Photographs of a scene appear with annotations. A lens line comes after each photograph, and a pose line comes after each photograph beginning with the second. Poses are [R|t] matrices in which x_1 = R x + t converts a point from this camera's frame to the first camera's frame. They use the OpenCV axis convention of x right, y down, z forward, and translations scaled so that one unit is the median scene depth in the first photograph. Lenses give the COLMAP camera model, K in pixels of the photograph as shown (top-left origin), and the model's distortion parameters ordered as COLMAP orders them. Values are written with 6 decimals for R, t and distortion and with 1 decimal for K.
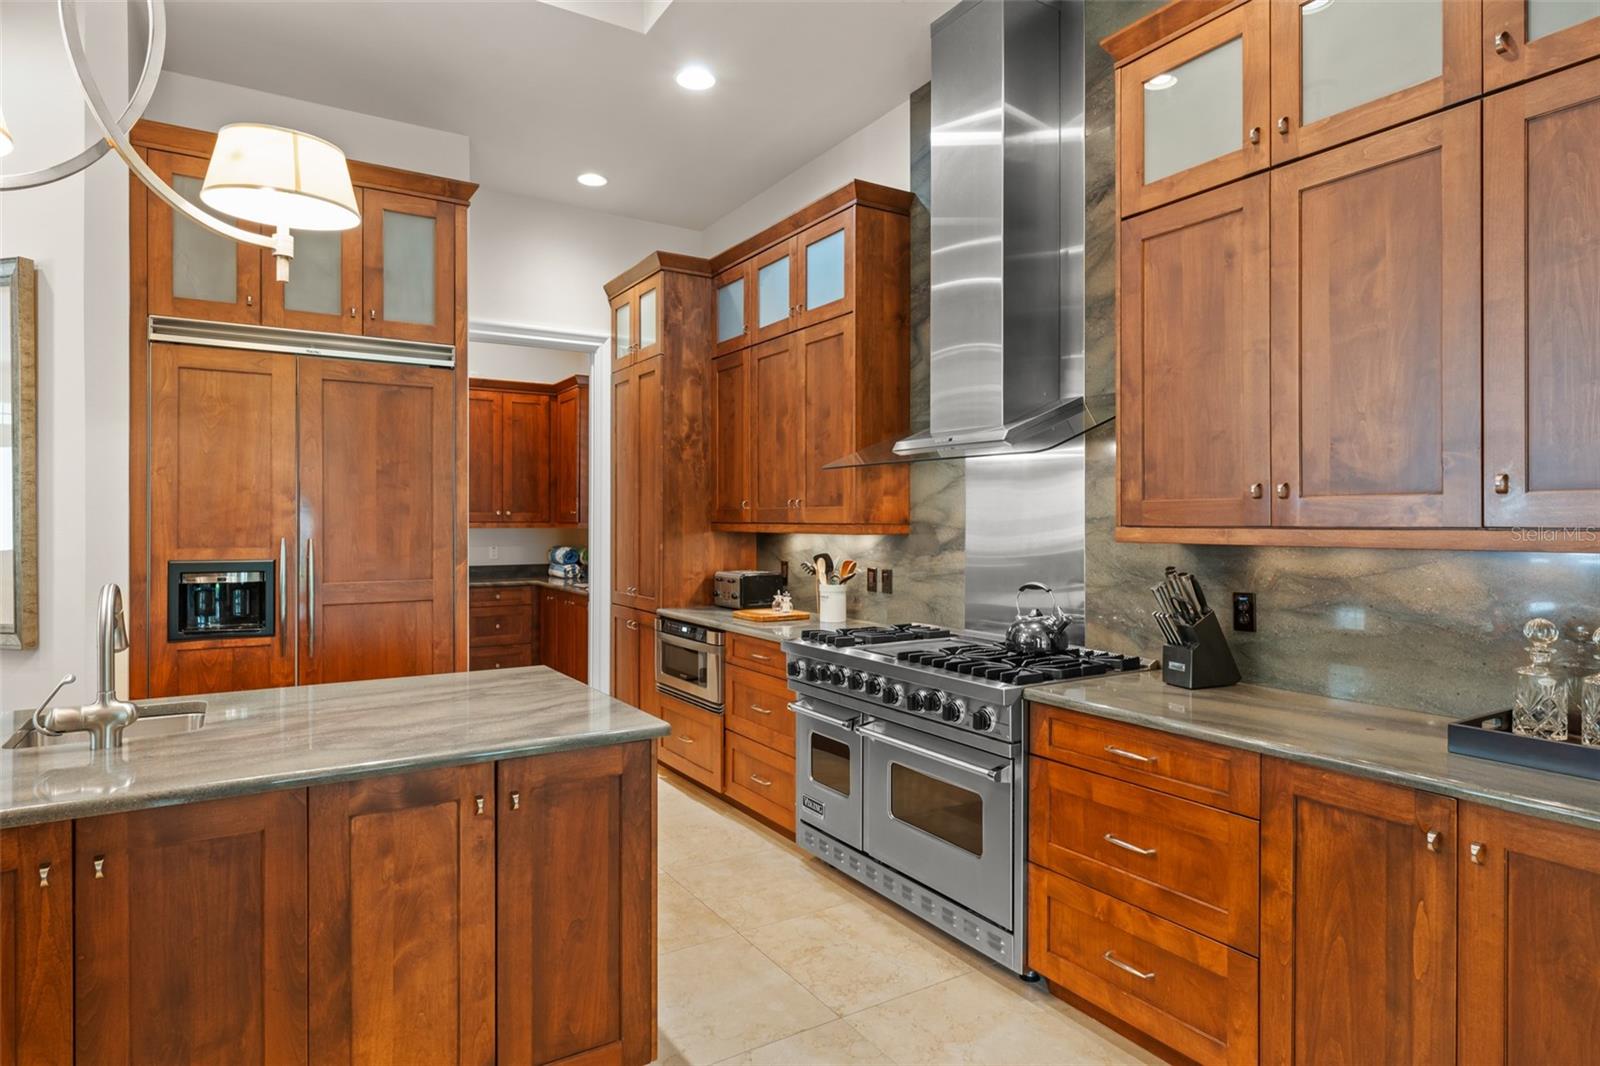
lens RADIAL K [[896.4, 0, 790.0], [0, 896.4, 522.1], [0, 0, 1]] dist [-0.000879, 0.000951]
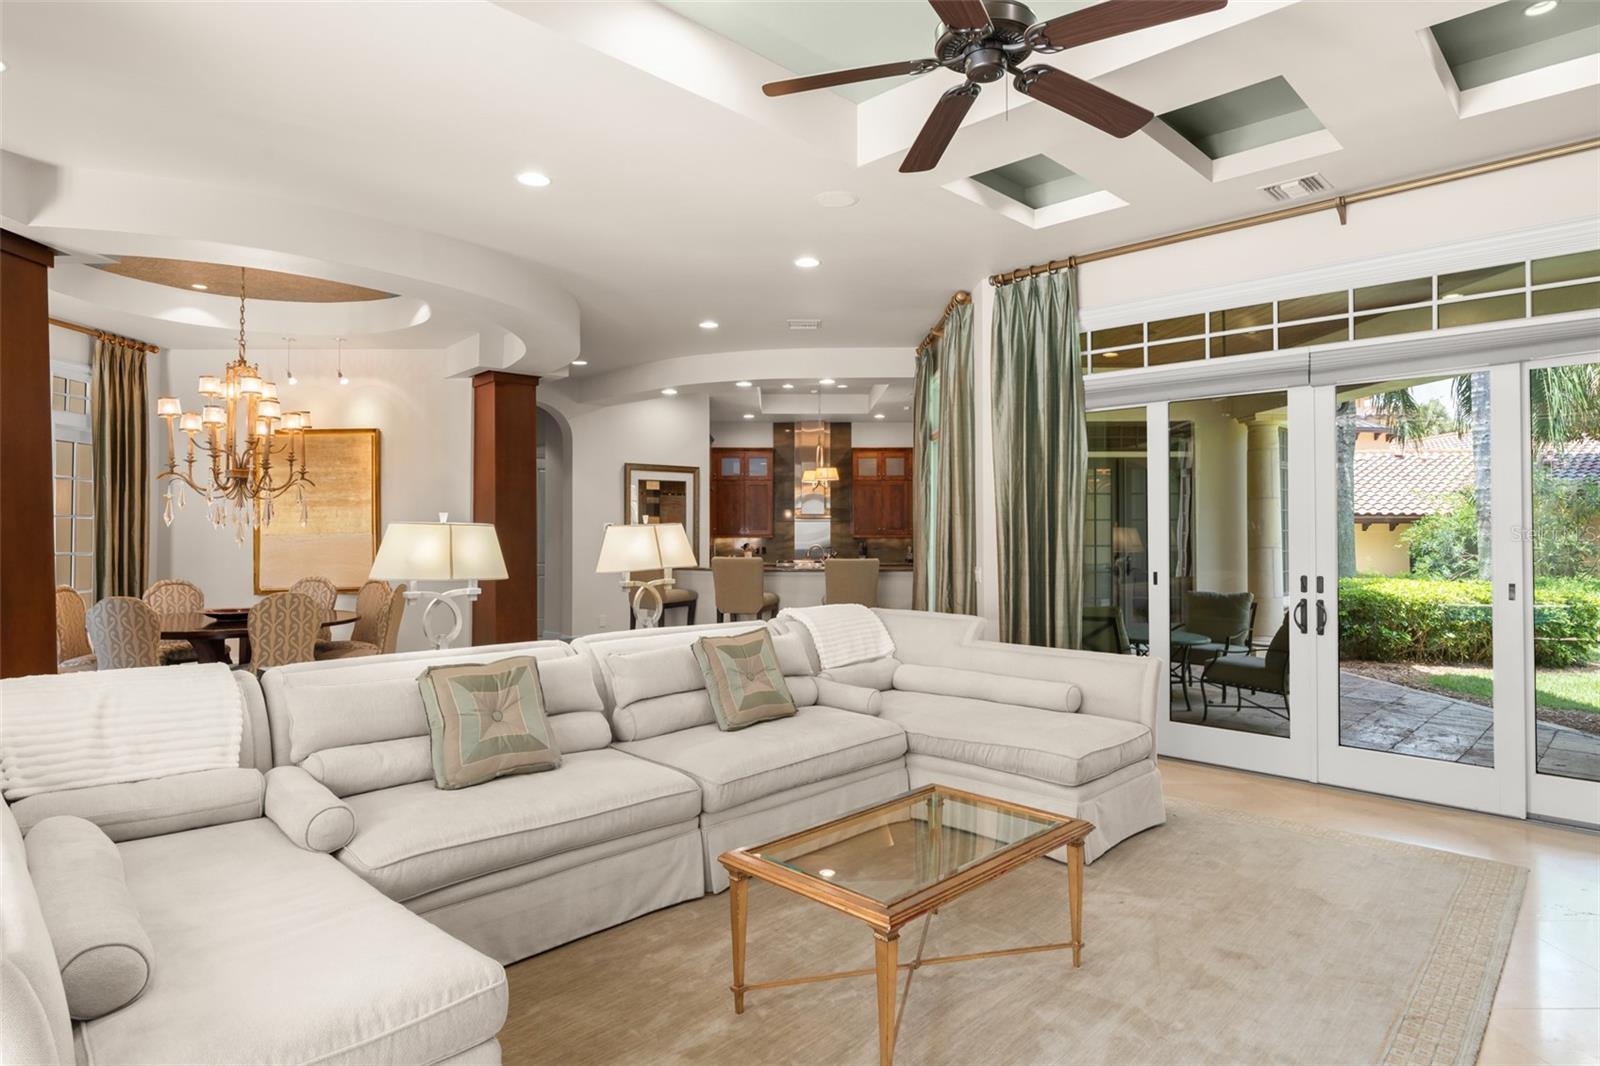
lens RADIAL K [[896.4, 0, 797.5], [0, 896.4, 515.9], [0, 0, 1]] dist [-0.000879, 0.000951]
pose [[0.510189, 0.010544, 0.859998, -3.620711], [0.004586, 0.999877, -0.014979, -0.024193], [-0.860050, 0.011586, 0.510078, -1.219393]]
